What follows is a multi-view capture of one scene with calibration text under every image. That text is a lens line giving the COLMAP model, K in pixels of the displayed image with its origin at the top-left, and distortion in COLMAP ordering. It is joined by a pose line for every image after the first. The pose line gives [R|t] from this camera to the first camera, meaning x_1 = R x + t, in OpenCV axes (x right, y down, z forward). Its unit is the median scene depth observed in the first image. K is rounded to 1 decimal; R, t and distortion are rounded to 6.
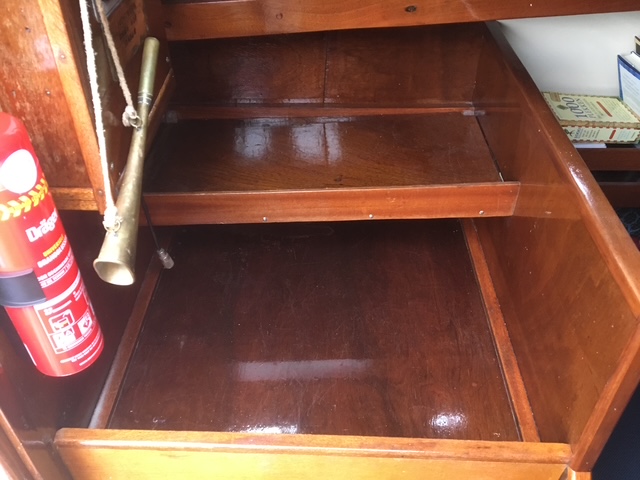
lens RADIAL K [[574.8, 0, 301.8], [0, 574.8, 239.8], [0, 0, 1]] dist [0.122597, -0.128736]
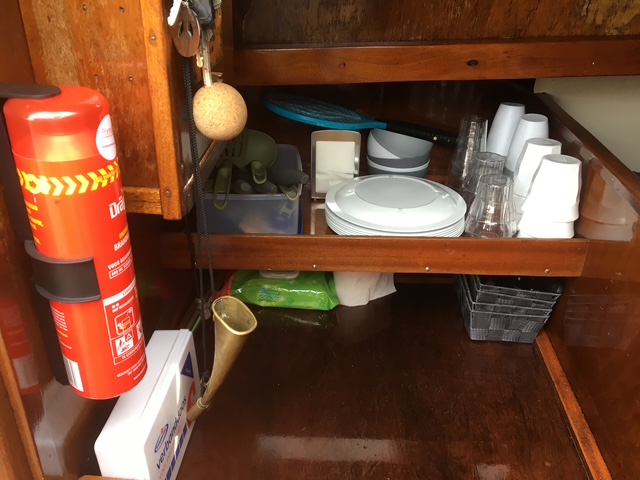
lens RADIAL K [[574.8, 0, 301.8], [0, 574.8, 239.8], [0, 0, 1]] dist [0.122597, -0.128736]
pose [[0.998737, 0.044694, -0.022965, -0.099330], [-0.048364, 0.979001, -0.198035, 0.165105], [0.013631, 0.198896, 0.979926, 0.092340]]
